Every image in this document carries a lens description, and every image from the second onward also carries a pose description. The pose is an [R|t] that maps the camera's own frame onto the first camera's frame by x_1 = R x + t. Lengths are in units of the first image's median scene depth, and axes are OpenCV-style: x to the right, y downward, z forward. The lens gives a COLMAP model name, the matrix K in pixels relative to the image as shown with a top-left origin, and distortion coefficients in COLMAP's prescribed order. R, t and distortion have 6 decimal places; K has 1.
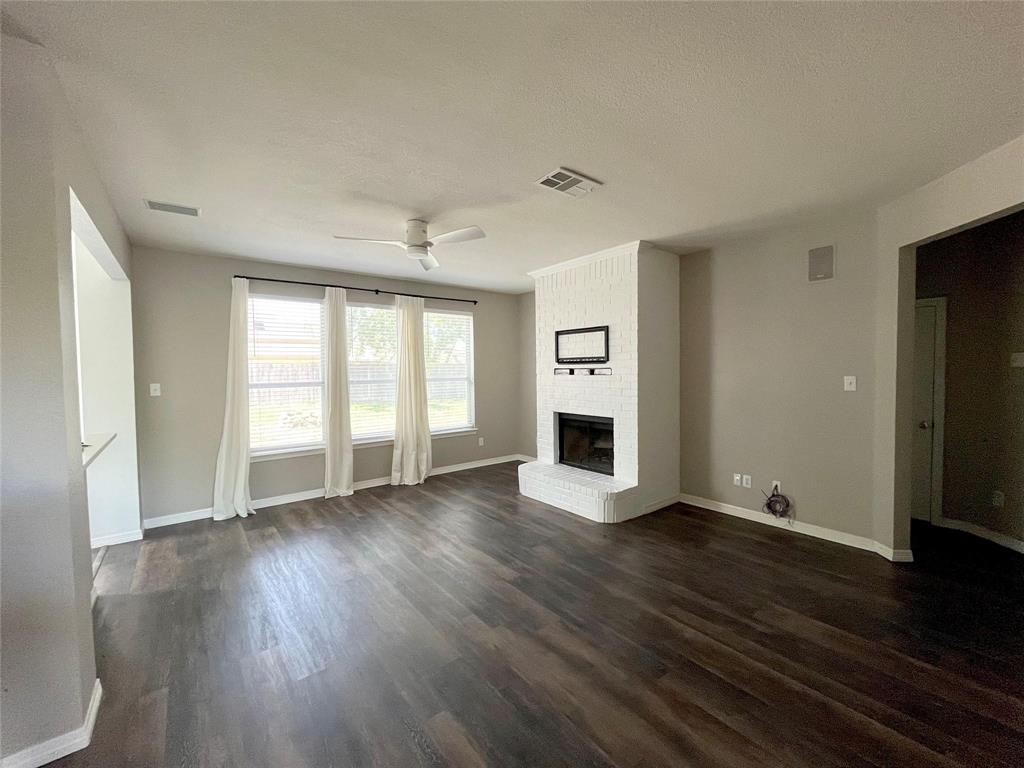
lens RADIAL K [[412.4, 0, 510.6], [0, 412.4, 380.9], [0, 0, 1]] dist [-0.009607, -0.000274]
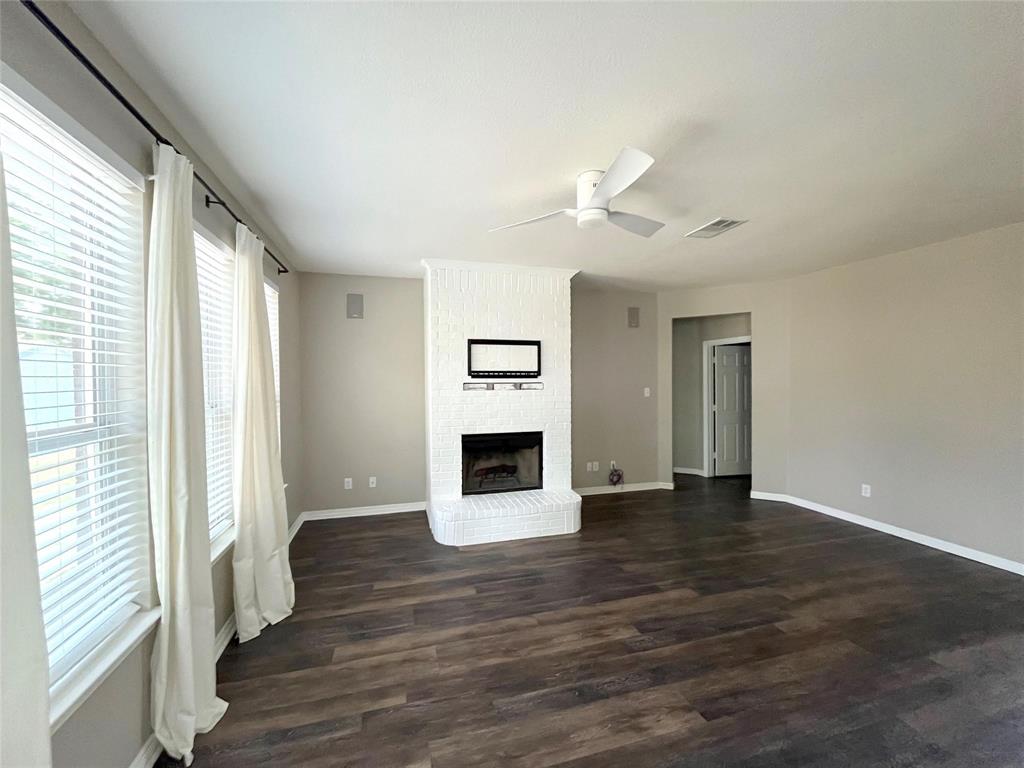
lens RADIAL K [[412.4, 0, 510.6], [0, 412.4, 380.9], [0, 0, 1]] dist [-0.009607, -0.000274]
pose [[0.379904, 0.005676, 0.925009, -0.708451], [0.025185, 0.999547, -0.016477, -0.019714], [-0.924683, 0.029556, 0.379588, 0.661725]]
